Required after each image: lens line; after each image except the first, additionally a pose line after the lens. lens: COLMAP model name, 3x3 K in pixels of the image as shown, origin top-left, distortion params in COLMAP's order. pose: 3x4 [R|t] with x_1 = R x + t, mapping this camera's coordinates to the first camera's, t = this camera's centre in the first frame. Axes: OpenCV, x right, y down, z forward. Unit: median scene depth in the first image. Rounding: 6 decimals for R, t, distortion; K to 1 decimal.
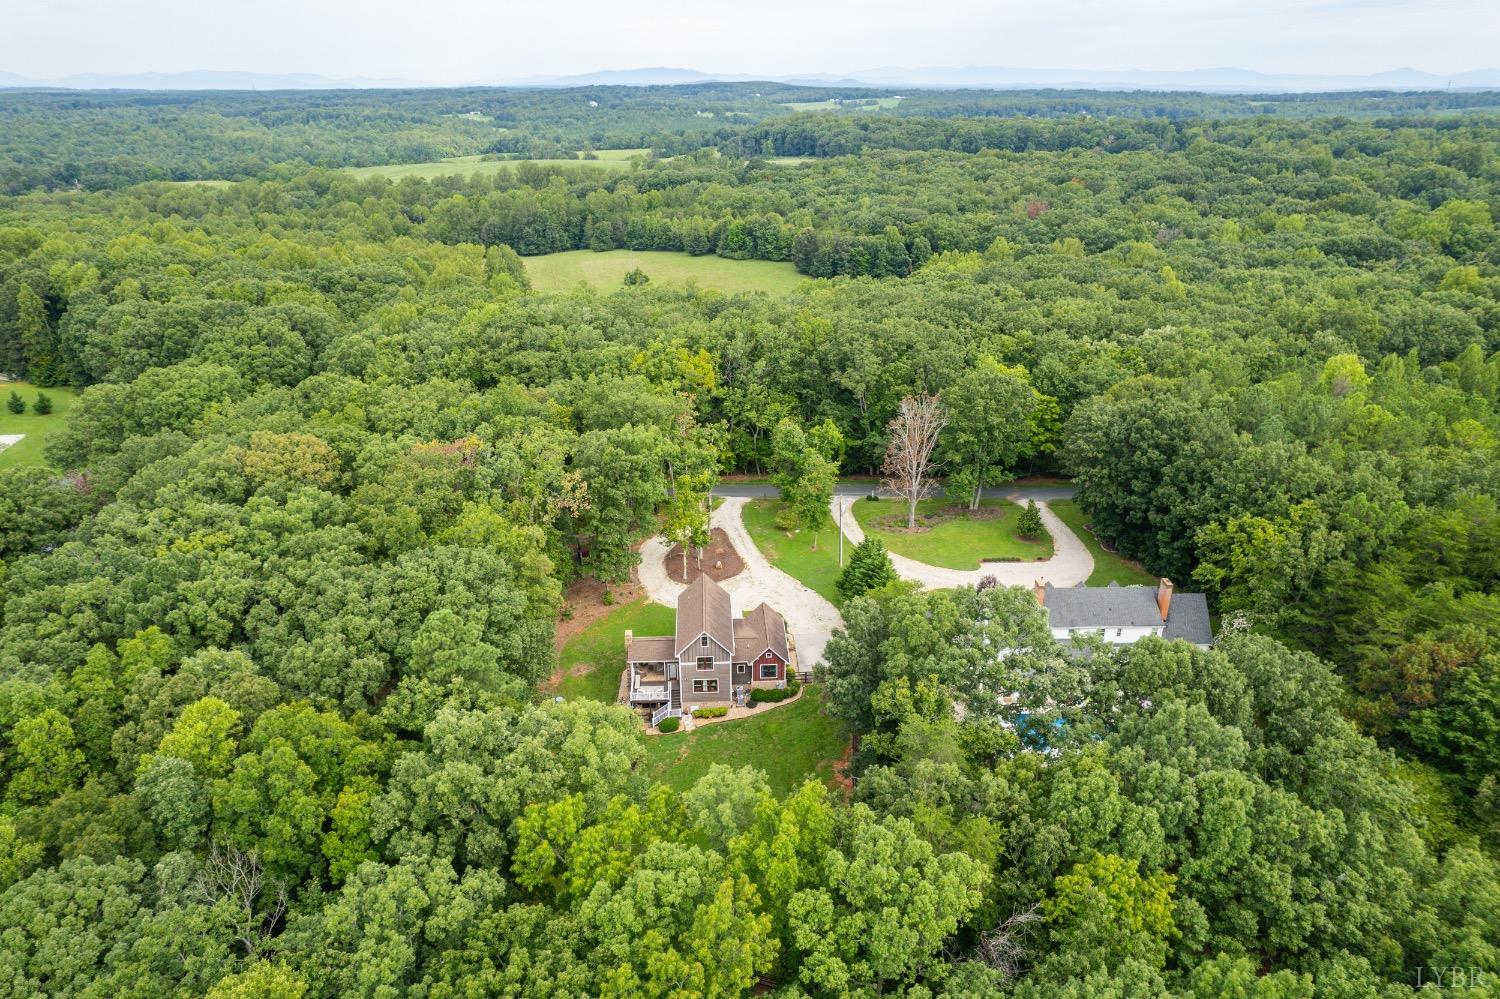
lens RADIAL K [[967.1, 0, 750.0], [0, 967.1, 499.5], [0, 0, 1]] dist [-0.083359, 0.084769]
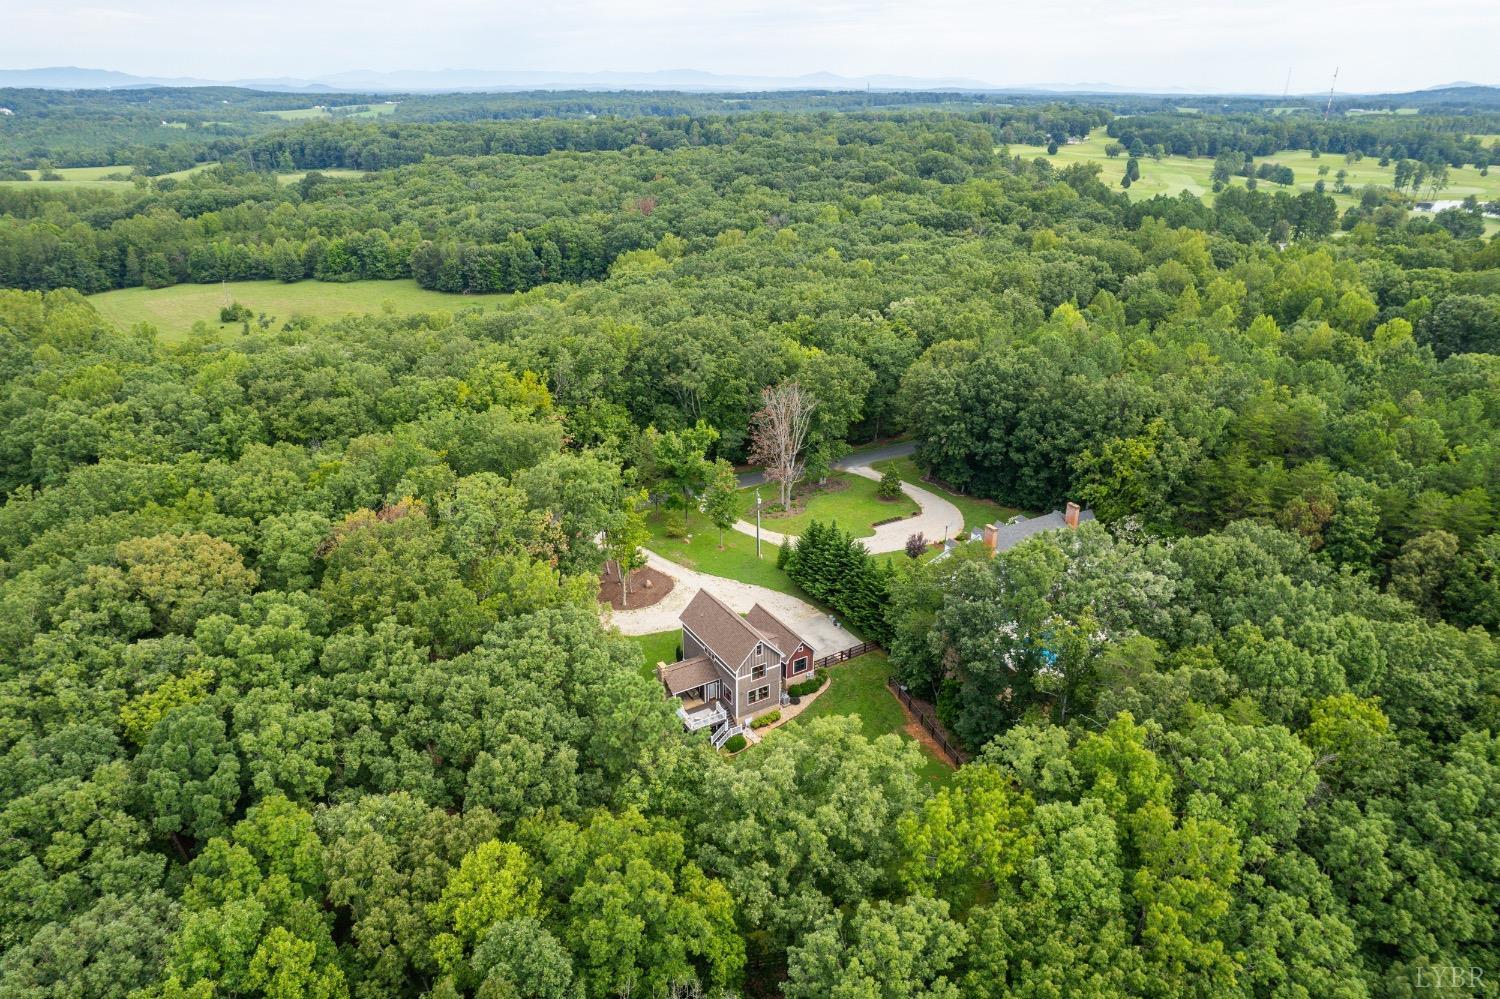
lens RADIAL K [[959.8, 0, 750.0], [0, 959.8, 499.5], [0, 0, 1]] dist [-0.079242, 0.085689]
pose [[0.884640, -0.186705, 0.427264, -0.110098], [0.186756, 0.981499, 0.042218, -0.011969], [-0.427241, 0.042446, 0.903141, 0.026099]]
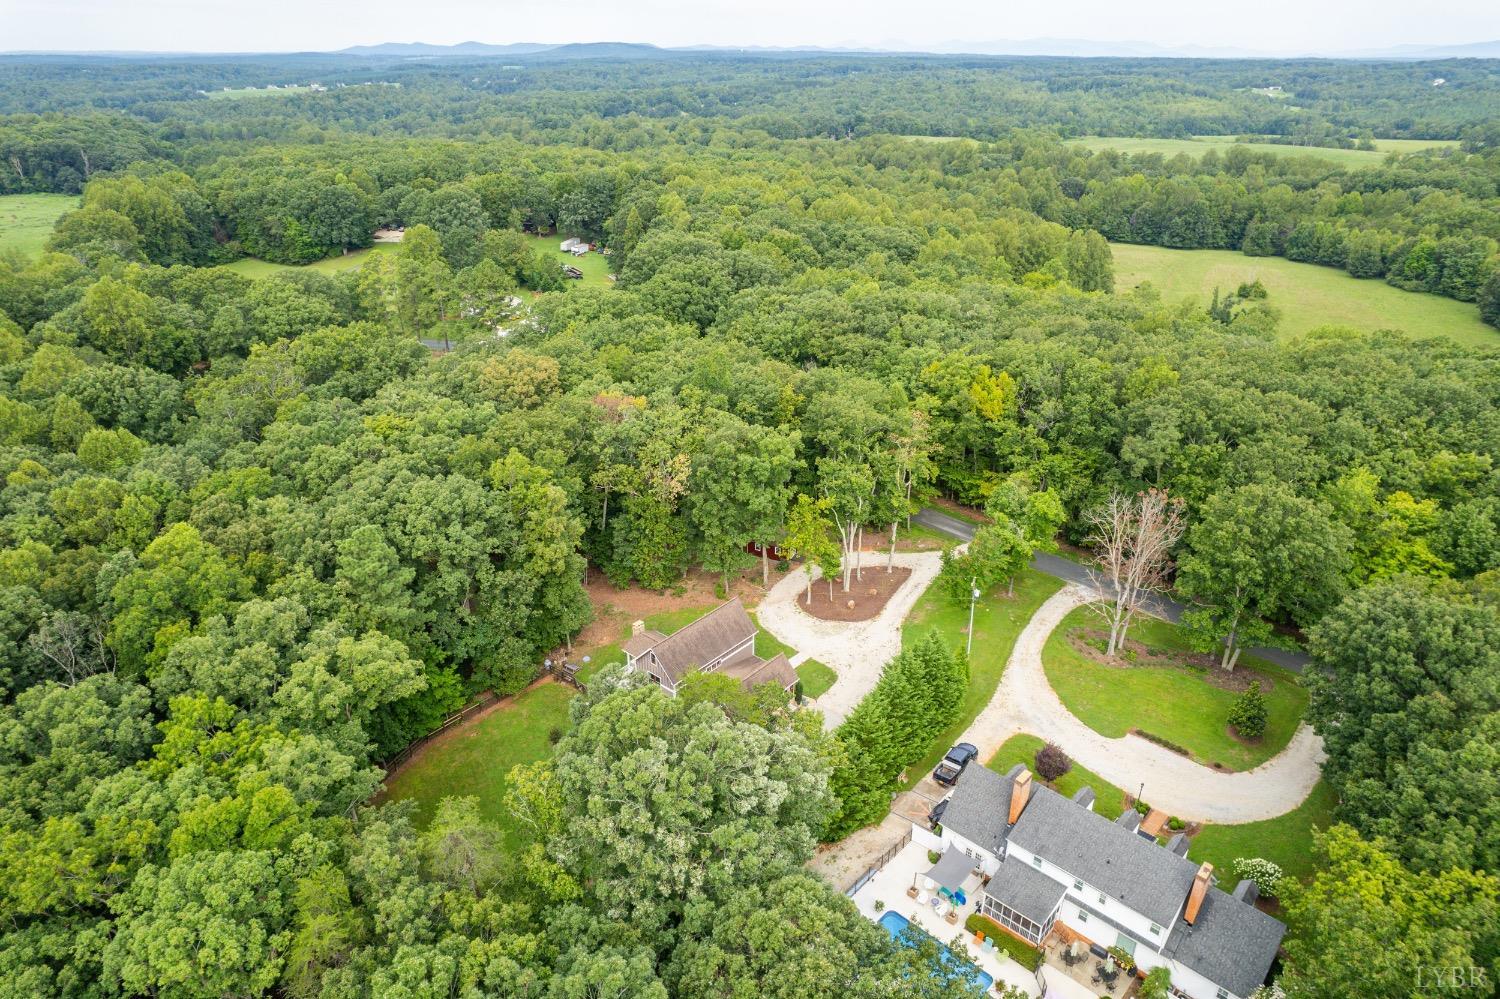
lens RADIAL K [[967.1, 0, 750.0], [0, 967.1, 499.5], [0, 0, 1]] dist [-0.083359, 0.084769]
pose [[0.733847, 0.299037, -0.609955, 0.135002], [-0.281985, 0.950981, 0.126968, -0.036759], [0.618024, 0.078823, 0.782198, 0.078155]]
